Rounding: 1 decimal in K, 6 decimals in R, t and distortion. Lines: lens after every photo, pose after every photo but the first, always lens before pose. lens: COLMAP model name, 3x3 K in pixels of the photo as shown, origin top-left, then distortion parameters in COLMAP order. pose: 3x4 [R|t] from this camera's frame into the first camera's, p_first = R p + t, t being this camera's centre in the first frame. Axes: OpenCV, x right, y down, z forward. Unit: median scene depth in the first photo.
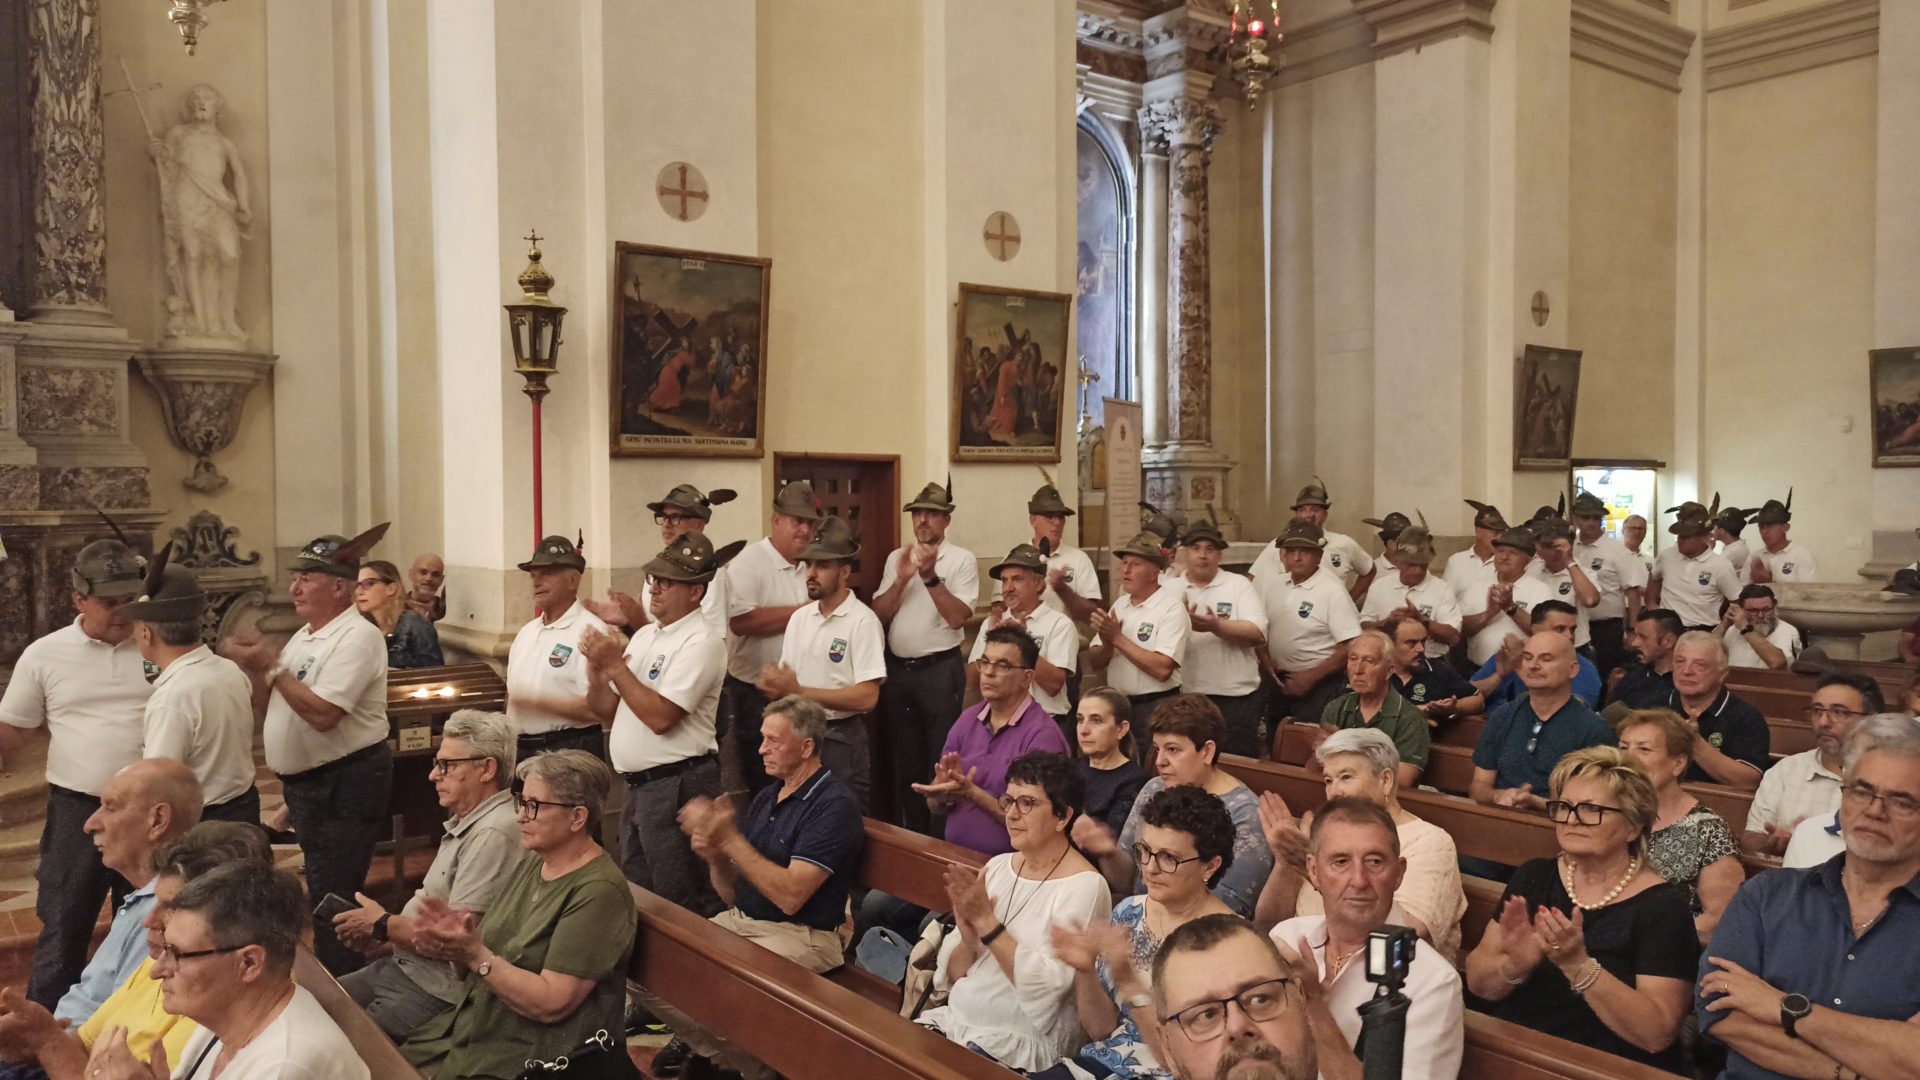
lens RADIAL K [[1408.1, 0, 963.1], [0, 1408.1, 529.9], [0, 0, 1]] dist [0.070383, -0.074796]
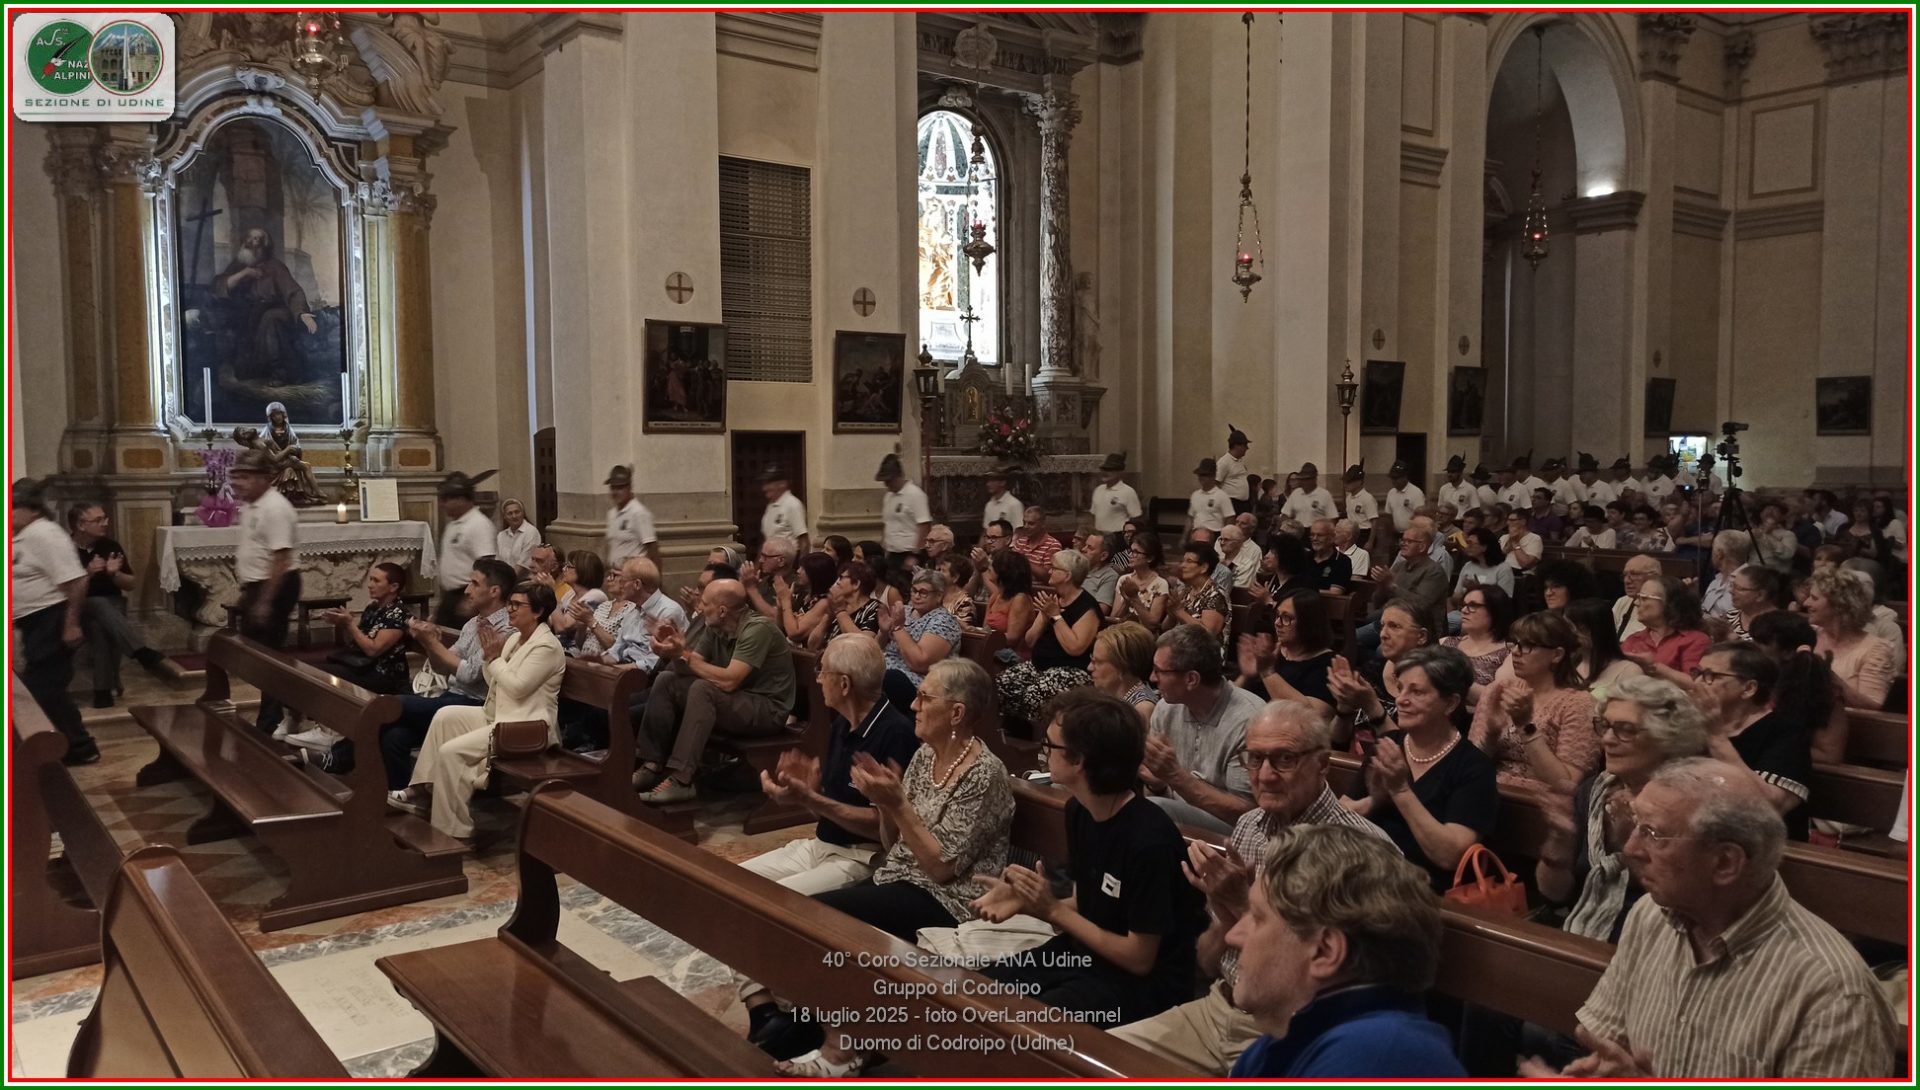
lens RADIAL K [[1382.6, 0, 958.5], [0, 1382.6, 556.1], [0, 0, 1]] dist [0.050686, -0.056853]
pose [[0.999988, -0.004703, 0.000981, -0.587113], [0.004659, 0.999155, 0.040841, 0.040747], [-0.001172, -0.040836, 0.999165, -0.991528]]
